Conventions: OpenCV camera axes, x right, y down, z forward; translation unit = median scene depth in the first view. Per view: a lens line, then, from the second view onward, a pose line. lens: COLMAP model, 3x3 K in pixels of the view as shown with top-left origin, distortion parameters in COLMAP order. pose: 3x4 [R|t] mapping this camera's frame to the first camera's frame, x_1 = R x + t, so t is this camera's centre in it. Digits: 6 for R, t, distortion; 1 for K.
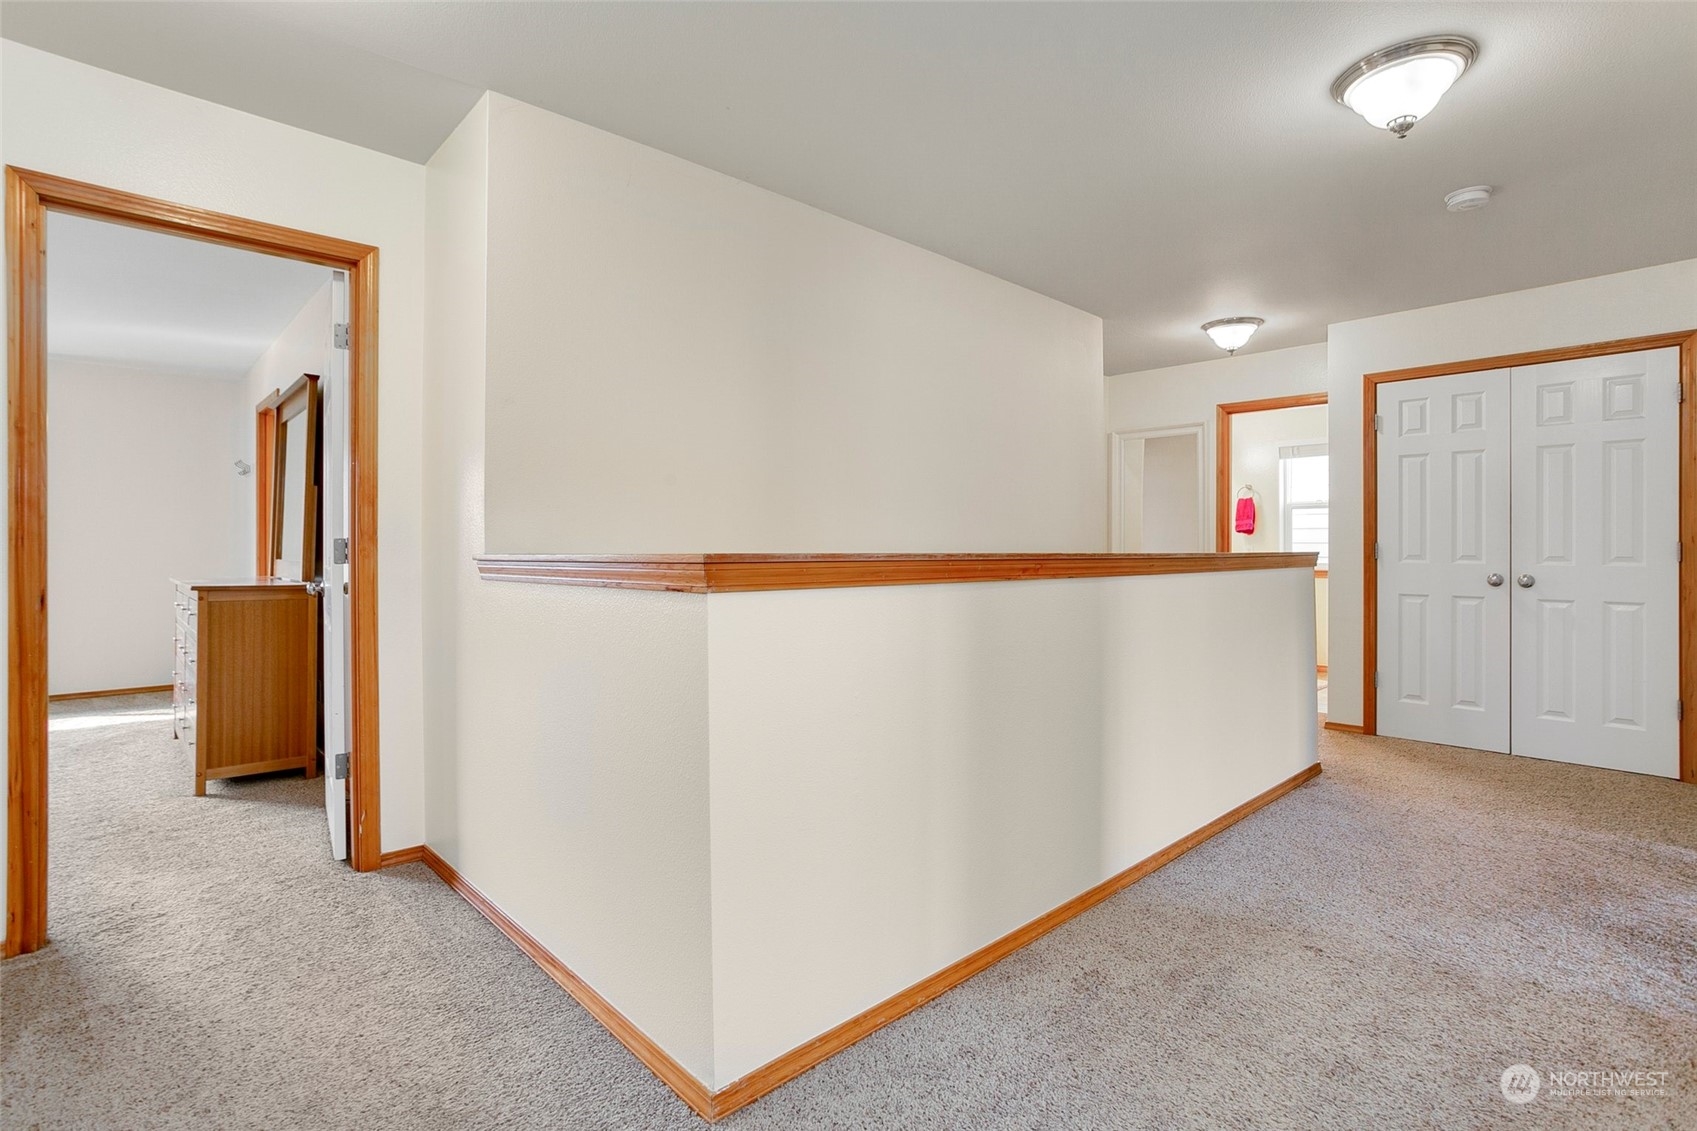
lens RADIAL K [[839.7, 0, 846.6], [0, 839.7, 559.9], [0, 0, 1]] dist [-0.043929, 0.023138]
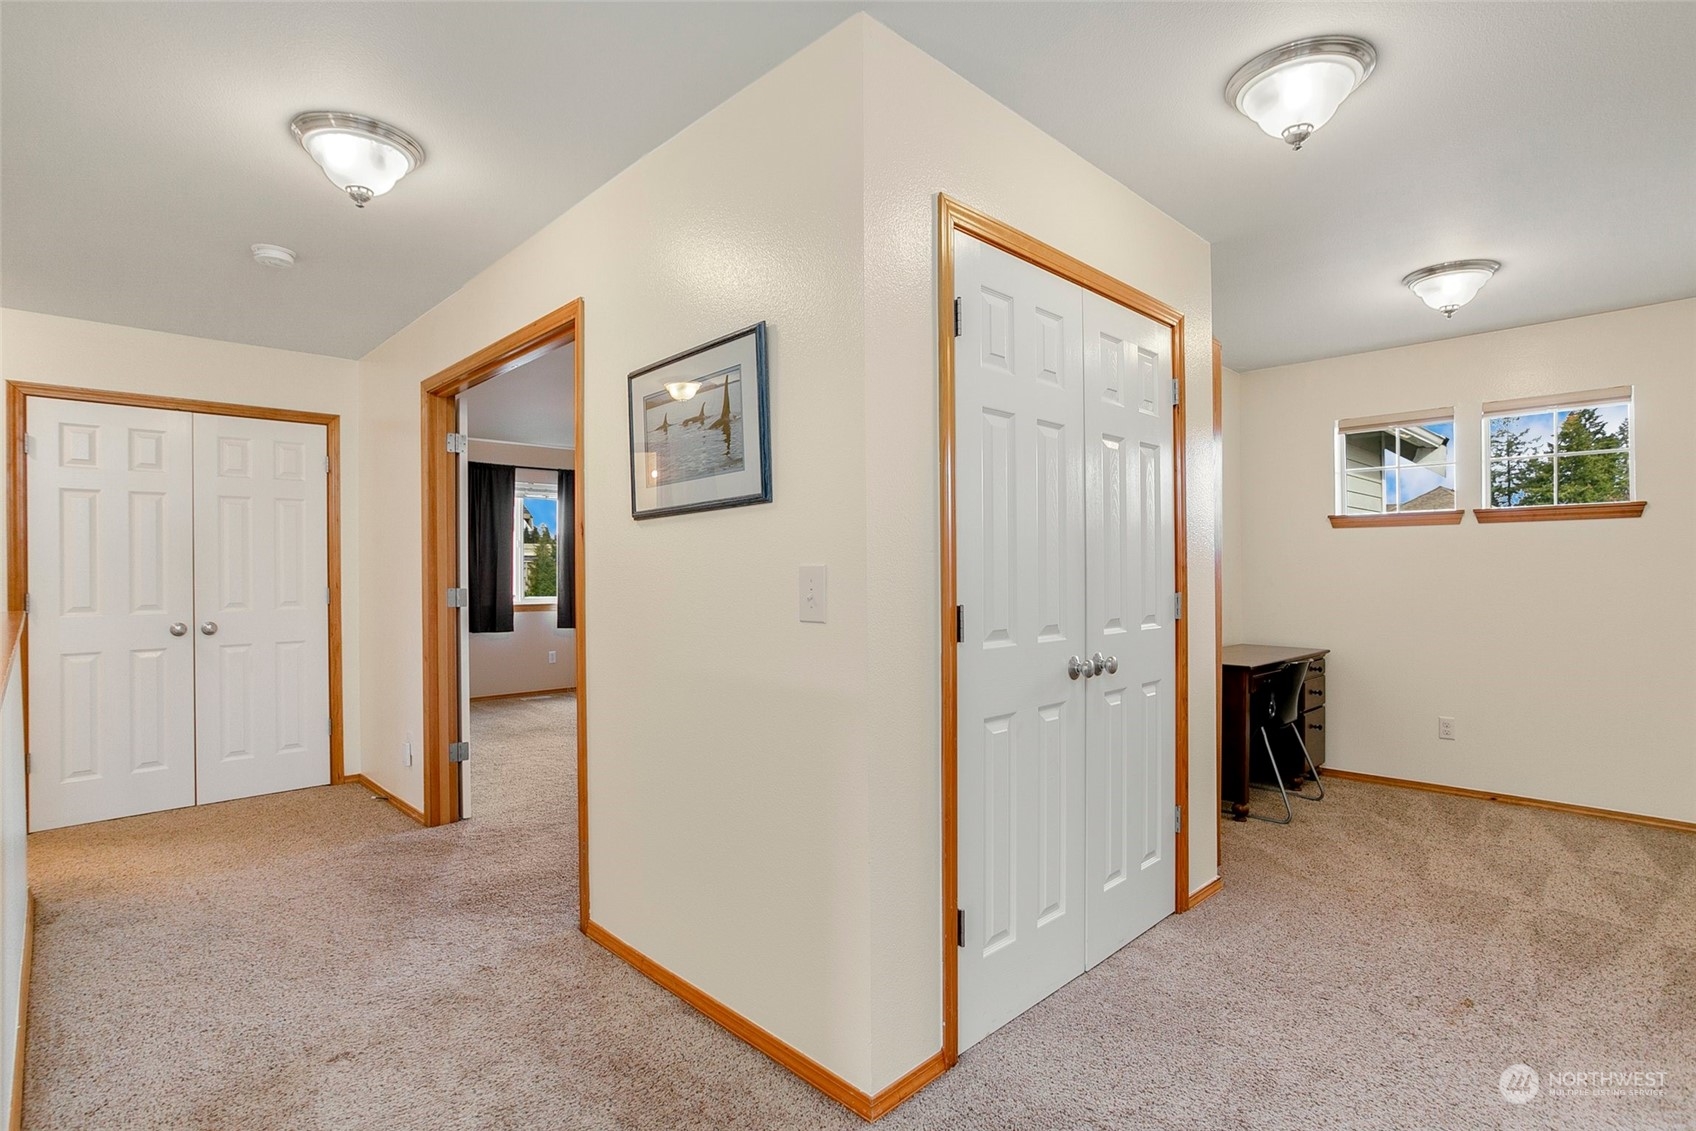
lens RADIAL K [[821.2, 0, 848.0], [0, 821.2, 575.7], [0, 0, 1]] dist [-0.001829, 0.014061]
pose [[-0.018150, -0.005898, 0.999818, -0.216529], [0.015824, 0.999856, 0.006185, -0.036468], [-0.999710, 0.015933, -0.018054, 0.266550]]
